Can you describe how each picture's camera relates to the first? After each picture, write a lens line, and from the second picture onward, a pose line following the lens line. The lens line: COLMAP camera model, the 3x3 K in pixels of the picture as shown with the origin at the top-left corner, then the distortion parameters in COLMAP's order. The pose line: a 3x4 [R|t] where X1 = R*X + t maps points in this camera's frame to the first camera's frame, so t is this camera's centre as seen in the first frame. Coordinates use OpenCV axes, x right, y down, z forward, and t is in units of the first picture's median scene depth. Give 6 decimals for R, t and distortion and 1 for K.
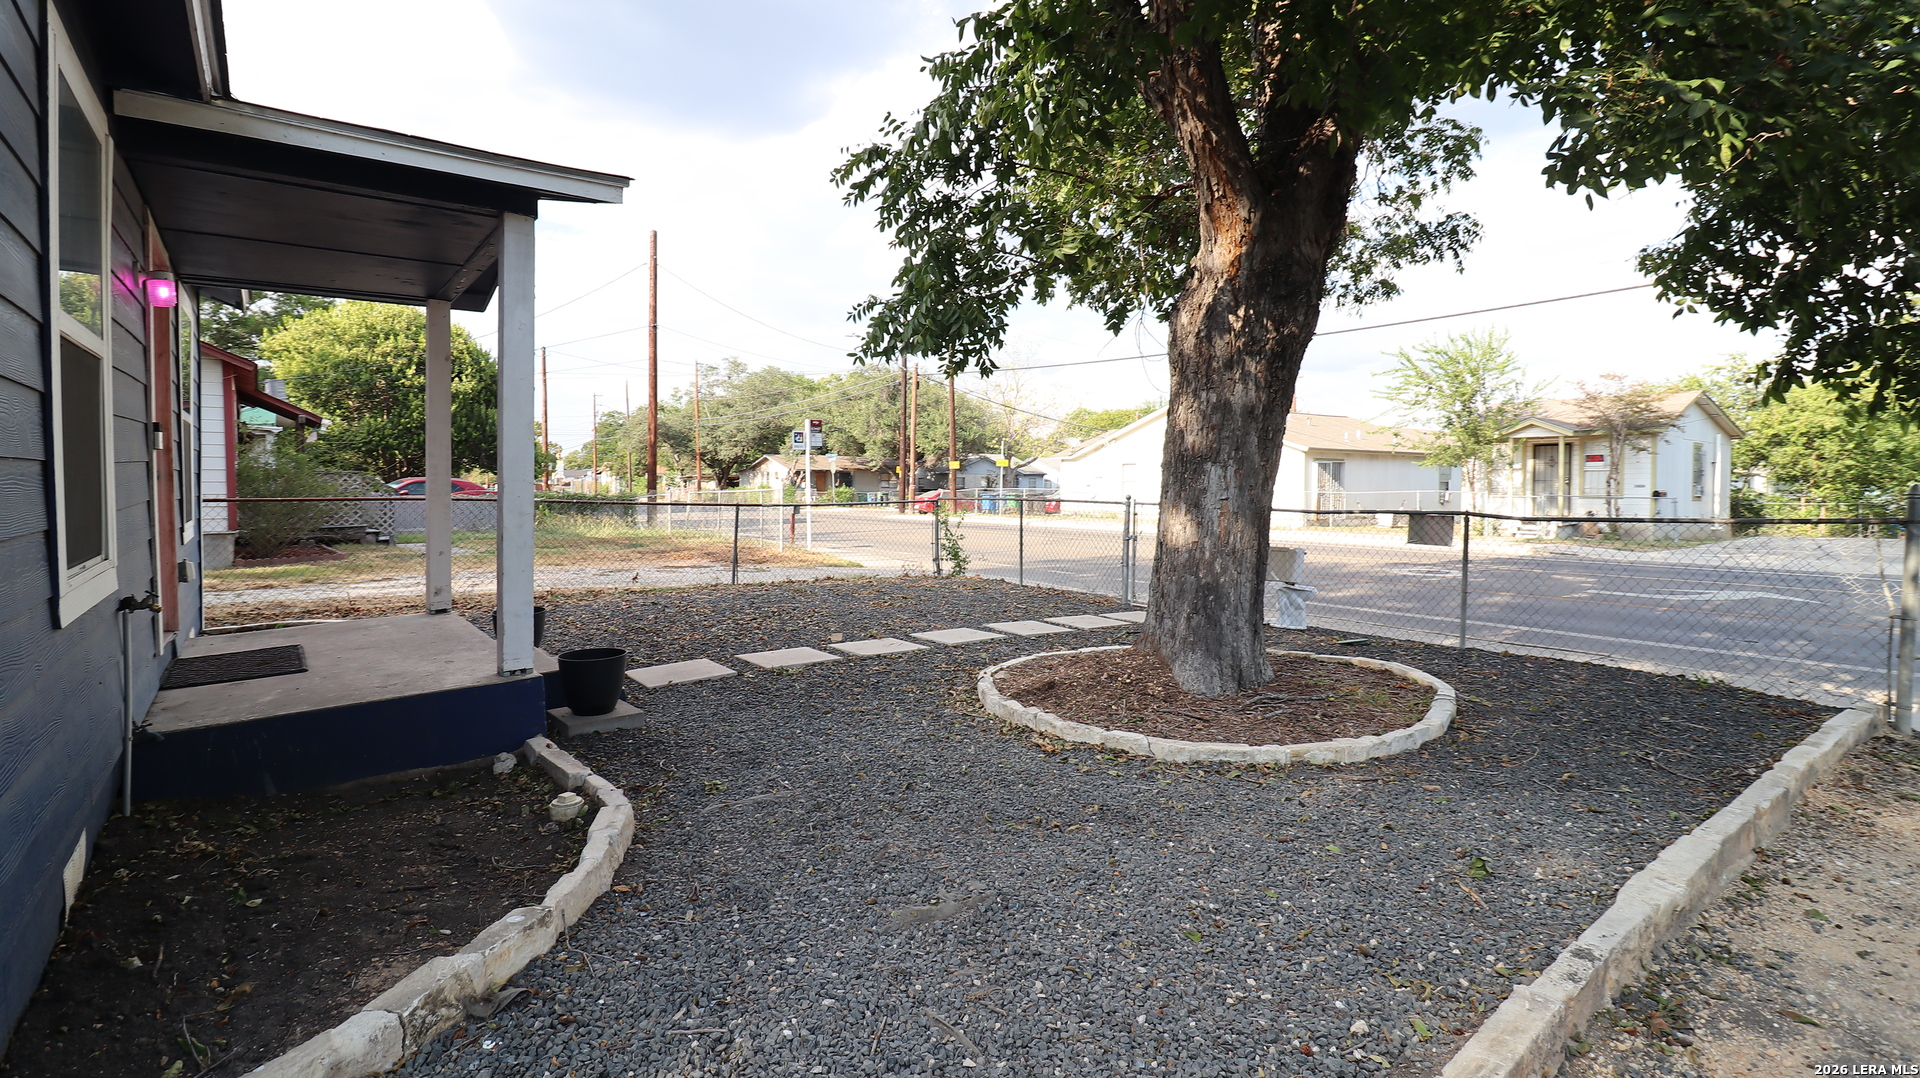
lens RADIAL K [[923.1, 0, 963.3], [0, 923.1, 529.8], [0, 0, 1]] dist [-0.001757, -0.006637]
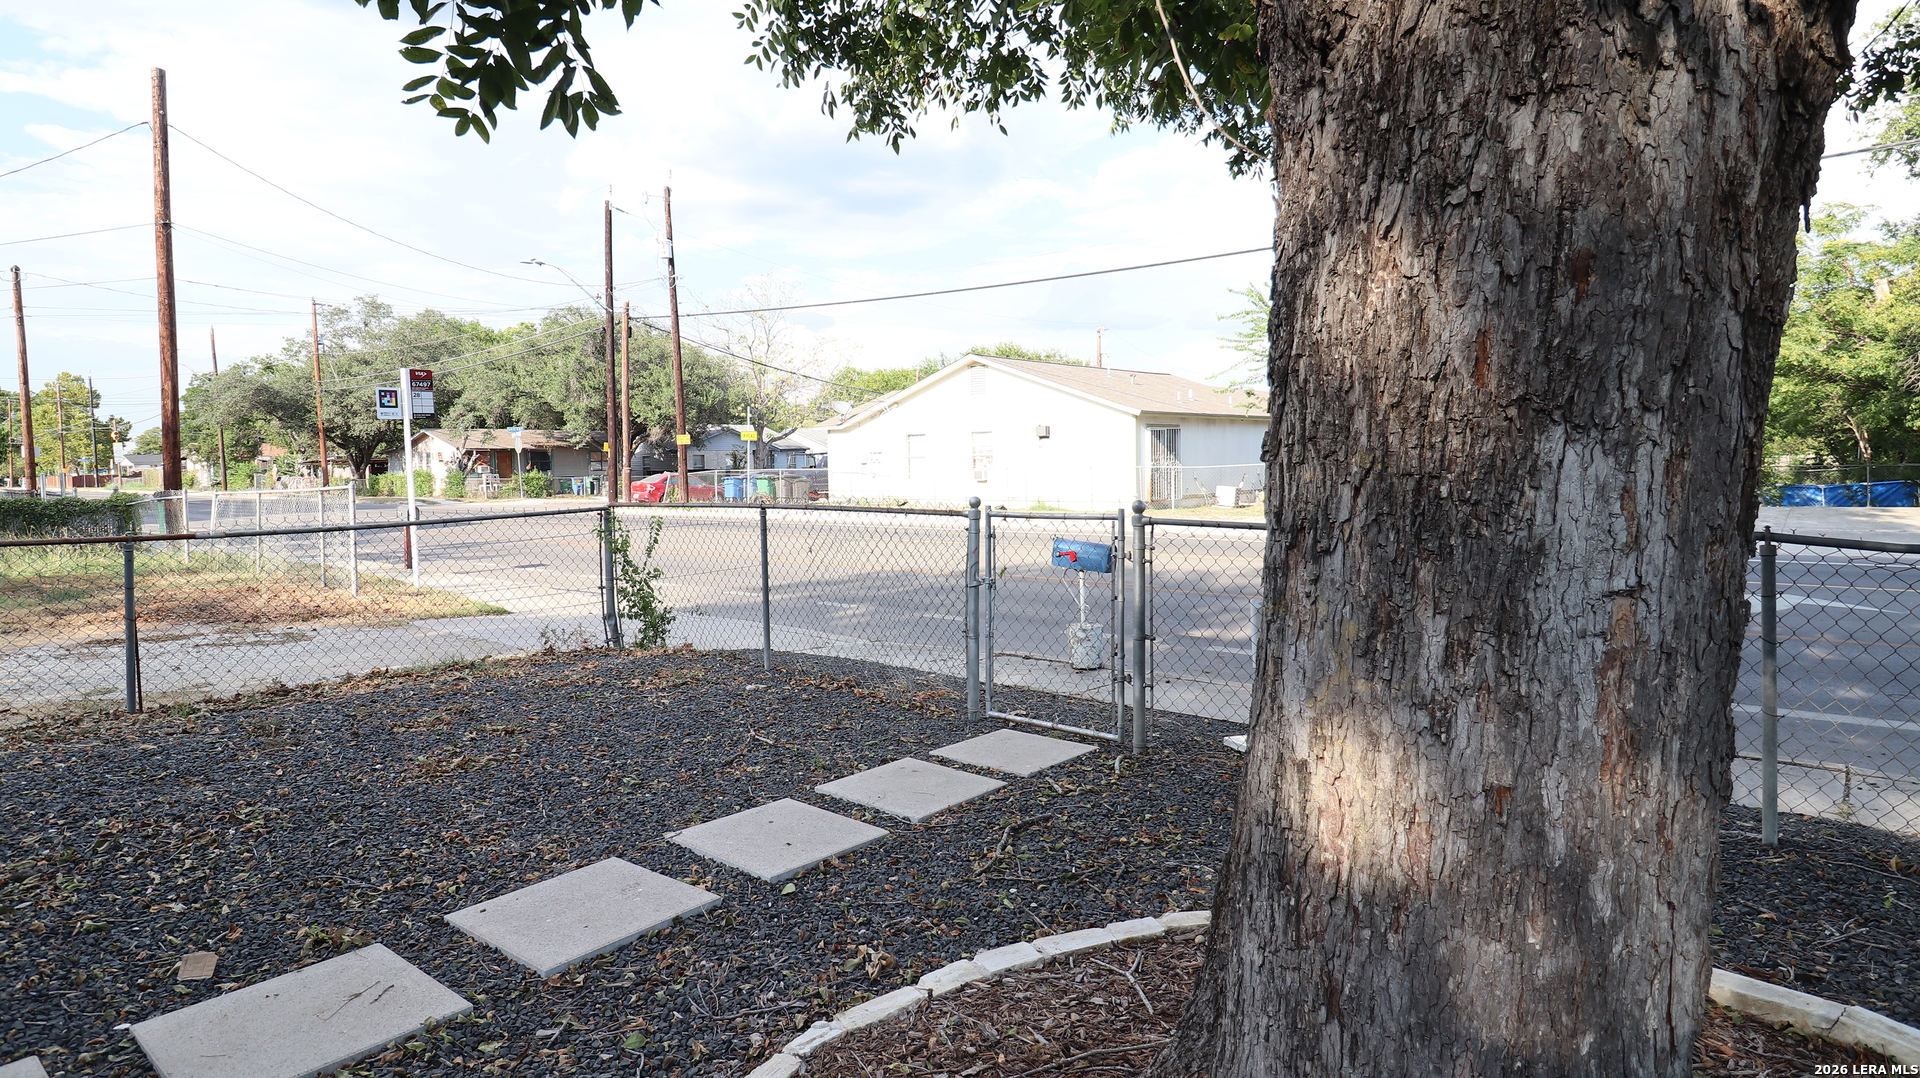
lens RADIAL K [[1019.0, 0, 964.3], [0, 1019.0, 528.5], [0, 0, 1]] dist [-0.005689, -0.000455]
pose [[0.971058, -0.035634, 0.236171, 0.010512], [0.030926, 0.999243, 0.023610, -0.008655], [-0.236834, -0.015623, 0.971425, 0.117105]]
